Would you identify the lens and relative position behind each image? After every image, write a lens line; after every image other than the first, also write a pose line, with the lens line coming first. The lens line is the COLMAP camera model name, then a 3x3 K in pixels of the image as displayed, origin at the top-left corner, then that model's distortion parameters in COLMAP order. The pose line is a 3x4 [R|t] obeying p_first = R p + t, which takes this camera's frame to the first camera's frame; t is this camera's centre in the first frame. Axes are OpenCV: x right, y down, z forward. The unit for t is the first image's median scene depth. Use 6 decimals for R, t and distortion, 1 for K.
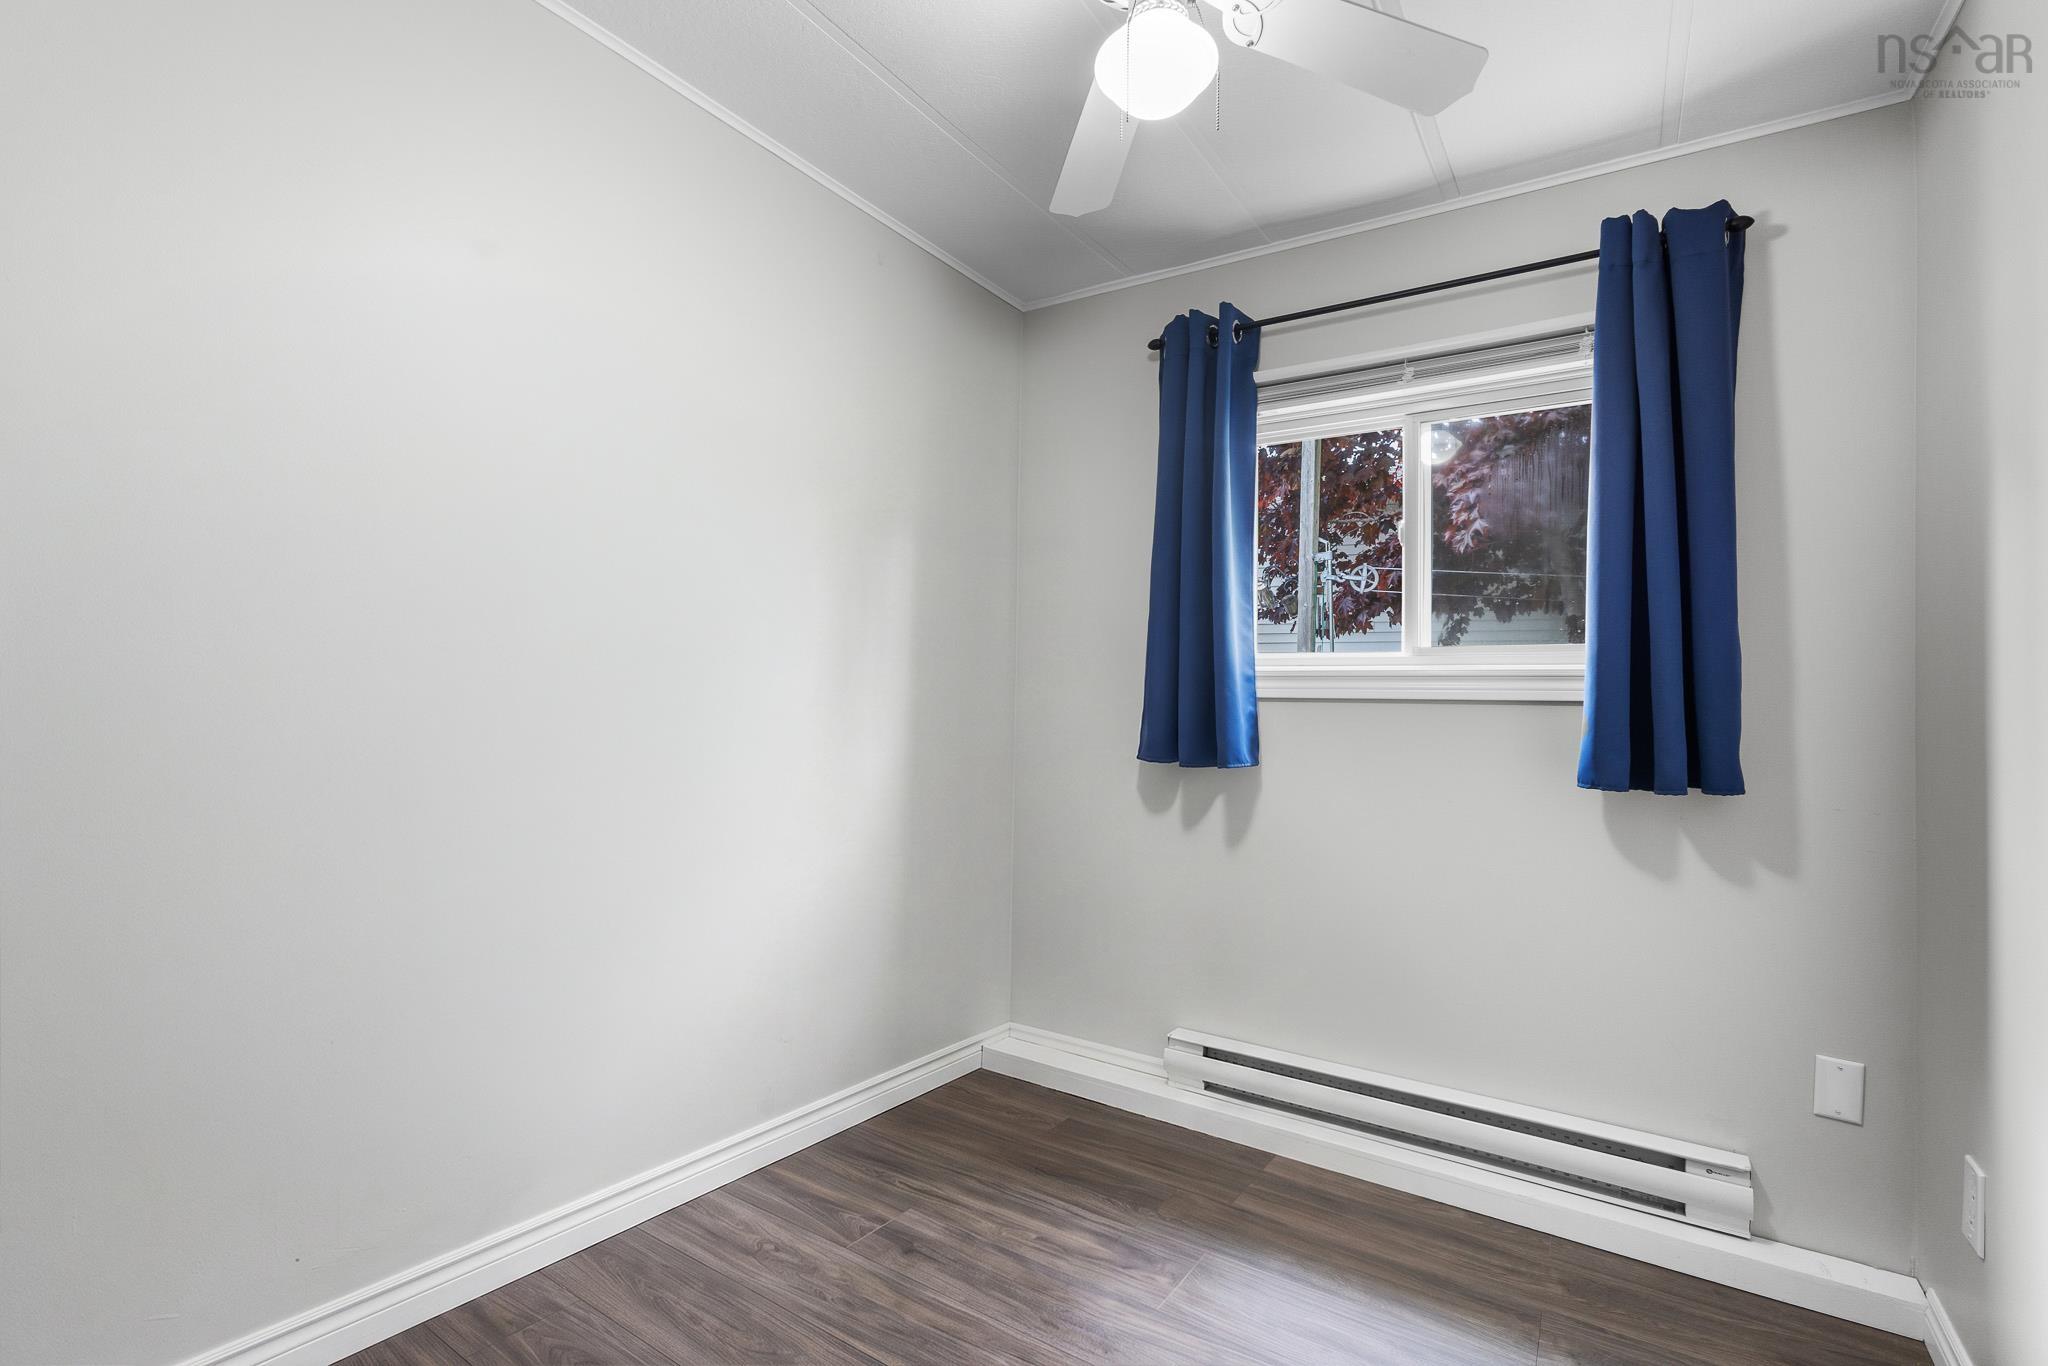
lens RADIAL K [[939.3, 0, 1019.7], [0, 939.3, 674.6], [0, 0, 1]] dist [0.009644, -0.000874]
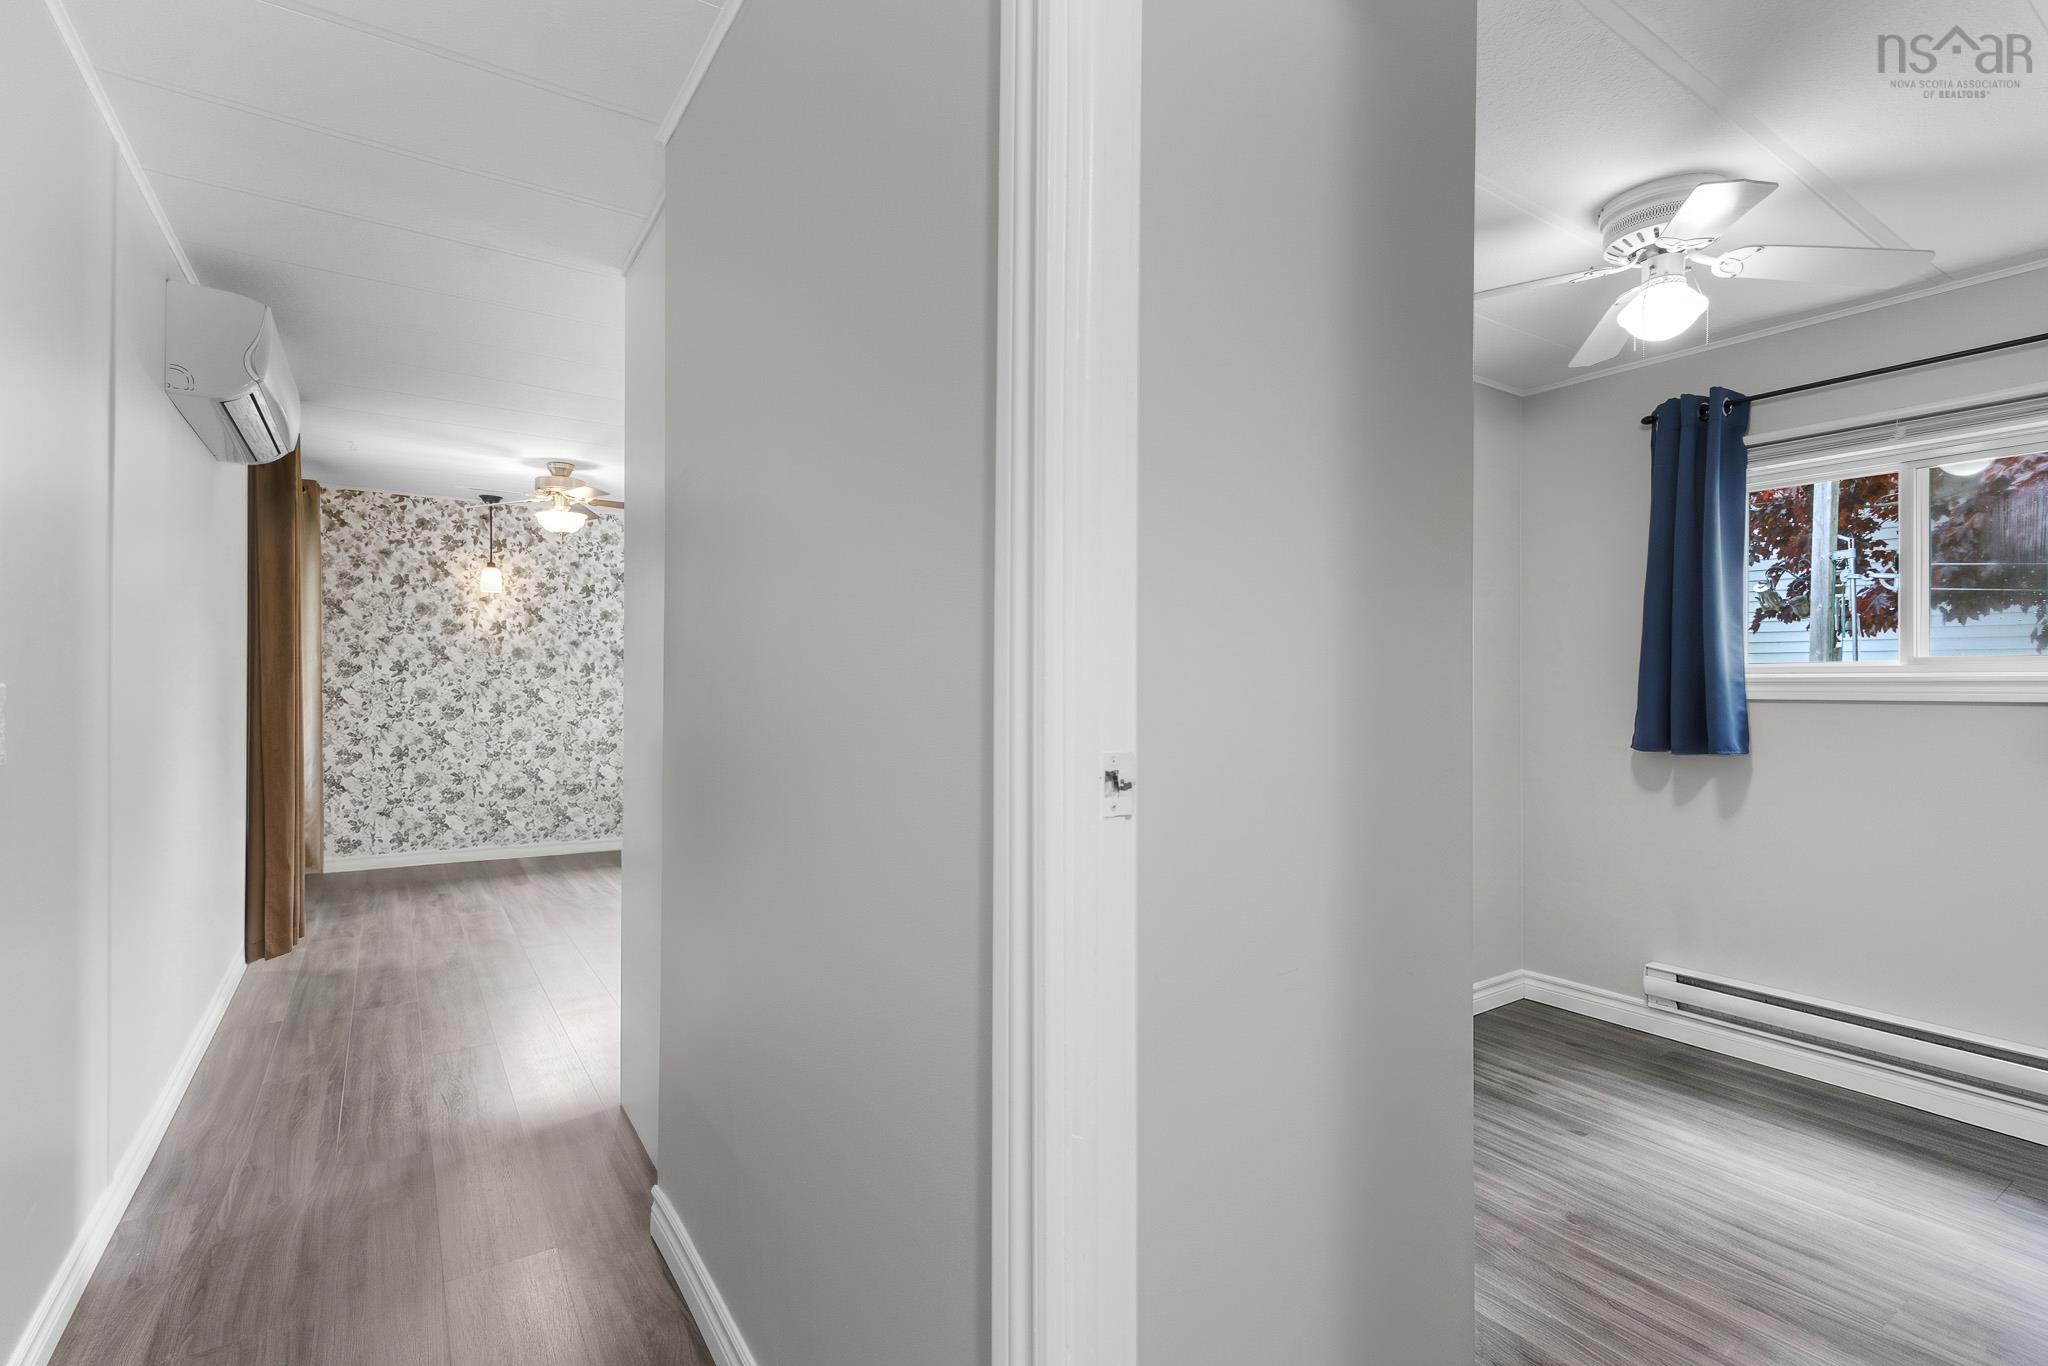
lens RADIAL K [[933.6, 0, 1016.6], [0, 933.6, 691.2], [0, 0, 1]] dist [0.002604, 0.000017]
pose [[0.908810, -0.003042, -0.417199, -0.106758], [0.007991, 0.999917, 0.010117, -0.006168], [0.417133, -0.012529, 0.908759, -0.514696]]
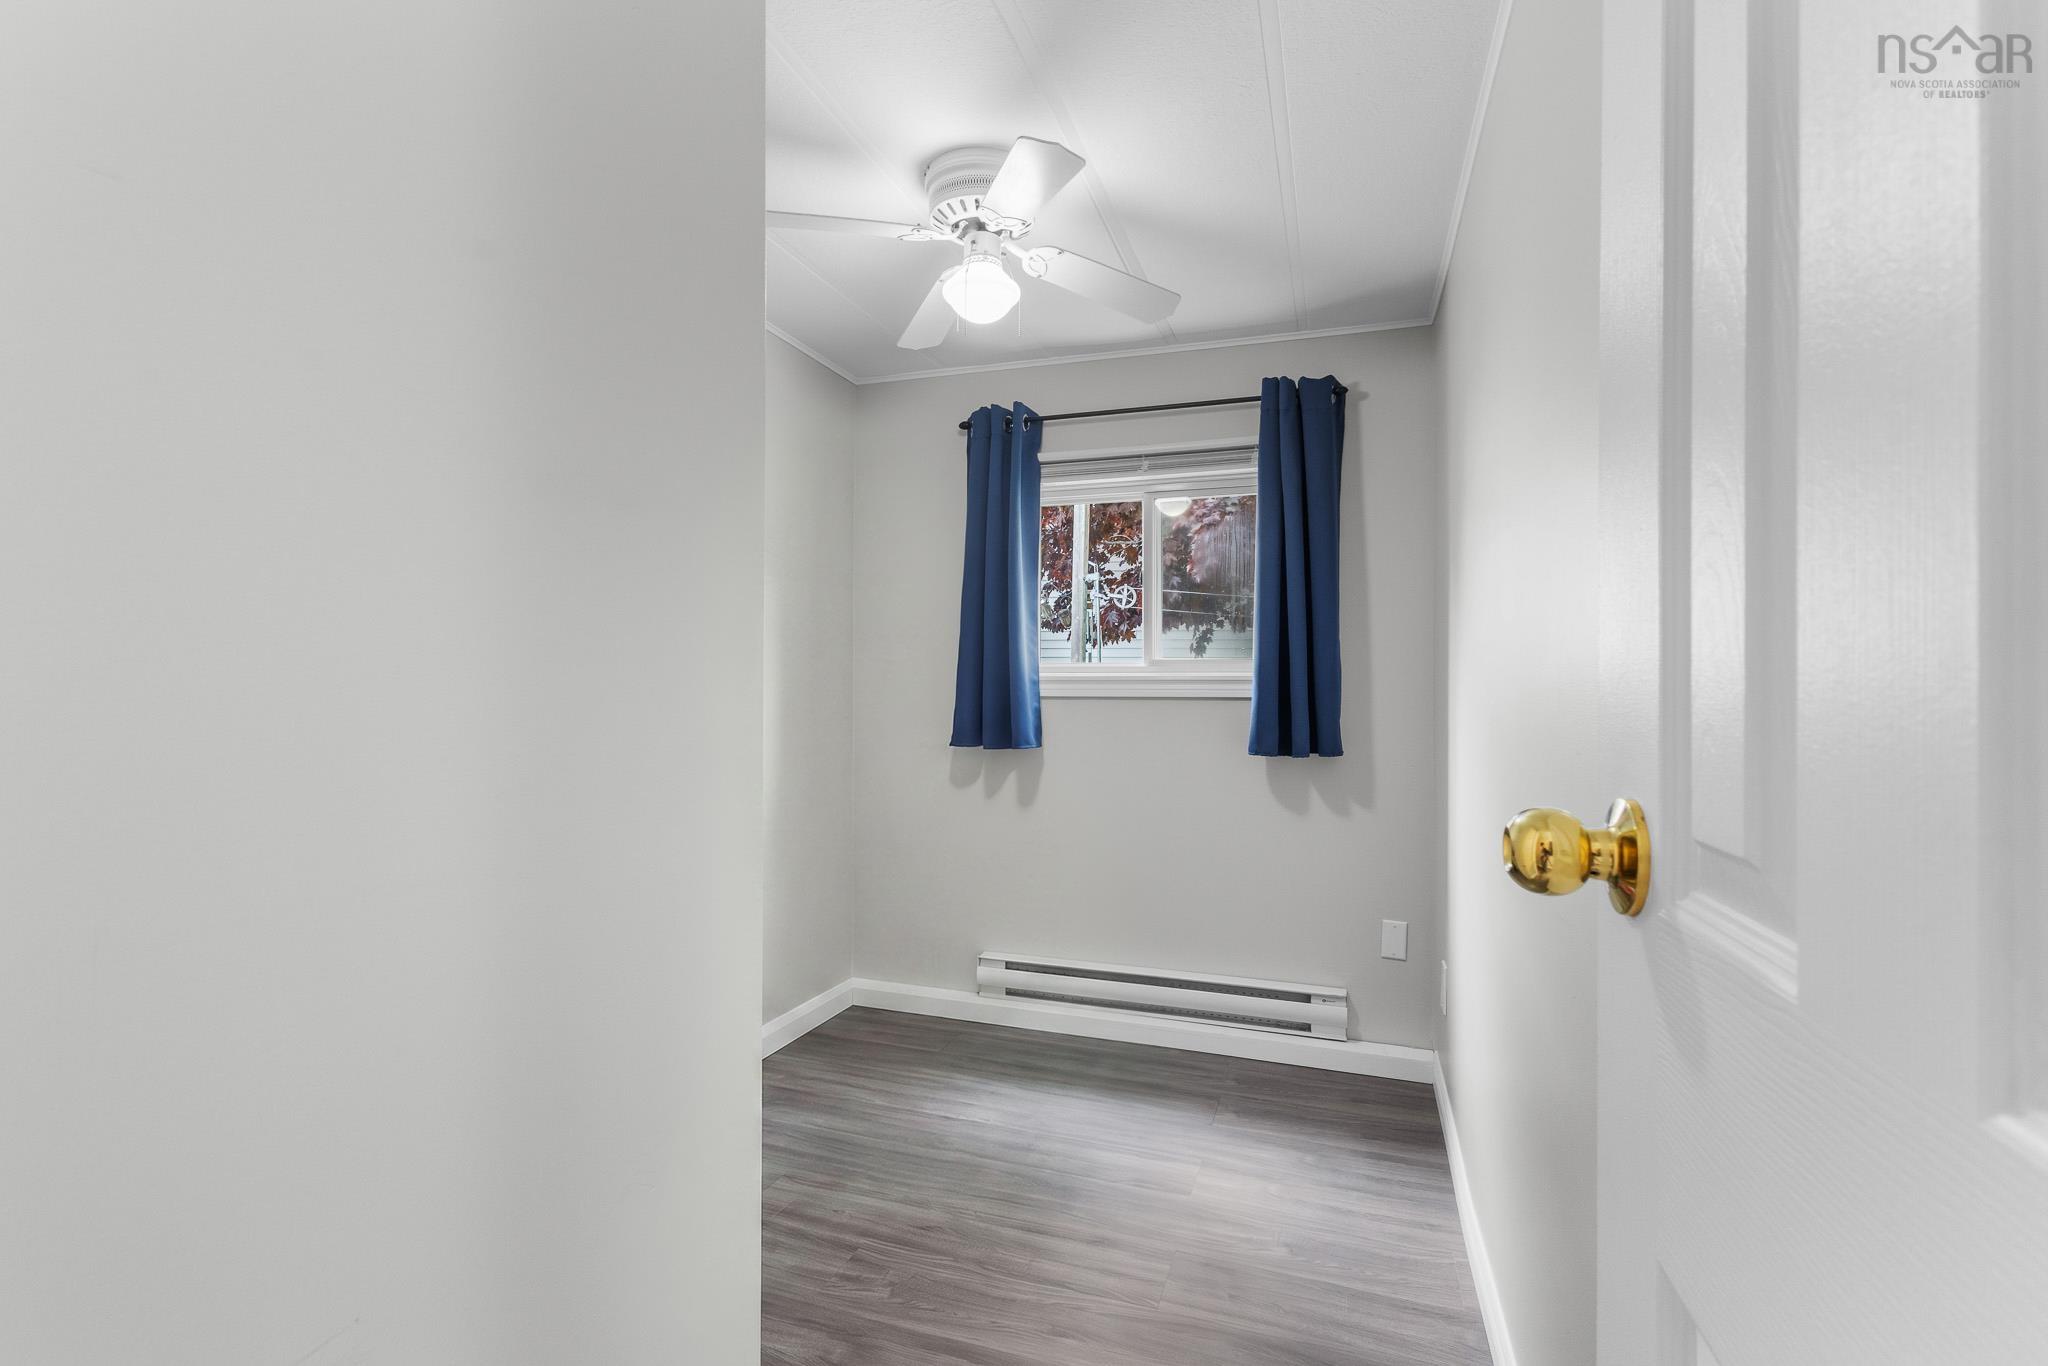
lens RADIAL K [[939.3, 0, 1019.7], [0, 939.3, 674.6], [0, 0, 1]] dist [0.009644, -0.000874]
pose [[0.973443, 0.000337, 0.228929, -0.081317], [0.000045, 0.999999, -0.001666, -0.004176], [-0.228929, 0.001632, 0.973442, -0.290014]]
